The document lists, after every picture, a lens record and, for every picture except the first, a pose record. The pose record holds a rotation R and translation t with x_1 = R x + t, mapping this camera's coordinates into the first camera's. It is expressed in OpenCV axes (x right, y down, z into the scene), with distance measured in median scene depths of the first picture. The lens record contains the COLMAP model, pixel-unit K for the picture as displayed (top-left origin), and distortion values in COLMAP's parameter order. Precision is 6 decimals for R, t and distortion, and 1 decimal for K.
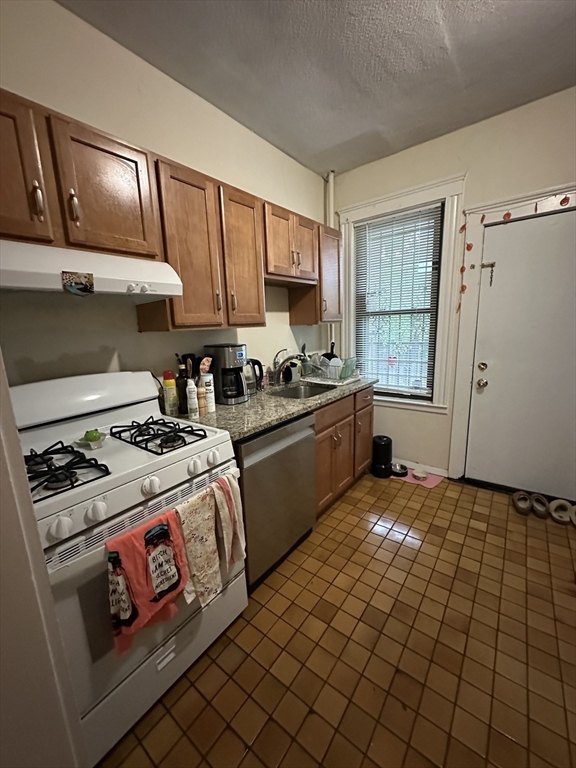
lens RADIAL K [[305.2, 0, 287.2], [0, 305.2, 383.9], [0, 0, 1]] dist [-0.000830, -0.000490]
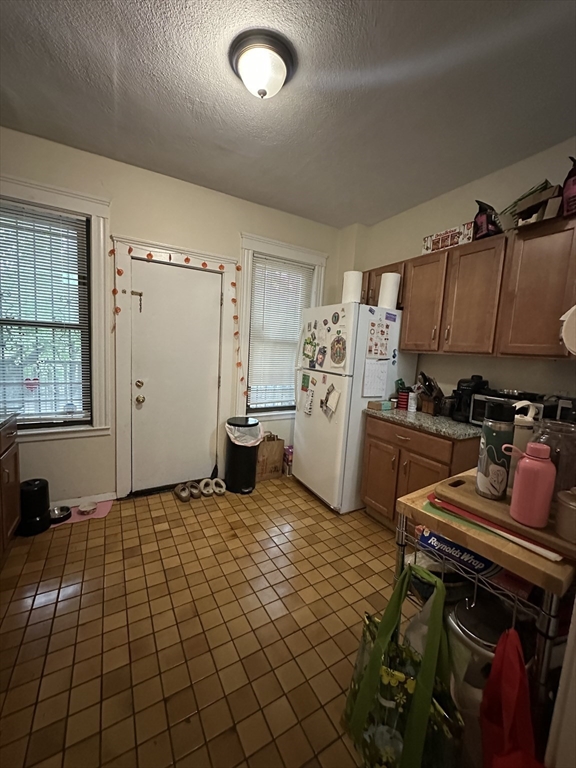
lens RADIAL K [[305.2, 0, 288.6], [0, 305.2, 383.9], [0, 0, 1]] dist [-0.000830, -0.000490]
pose [[0.378231, -0.048651, 0.924432, -0.165061], [0.111104, 0.993785, 0.006842, -0.005755], [-0.919020, 0.100120, 0.381286, 0.091268]]
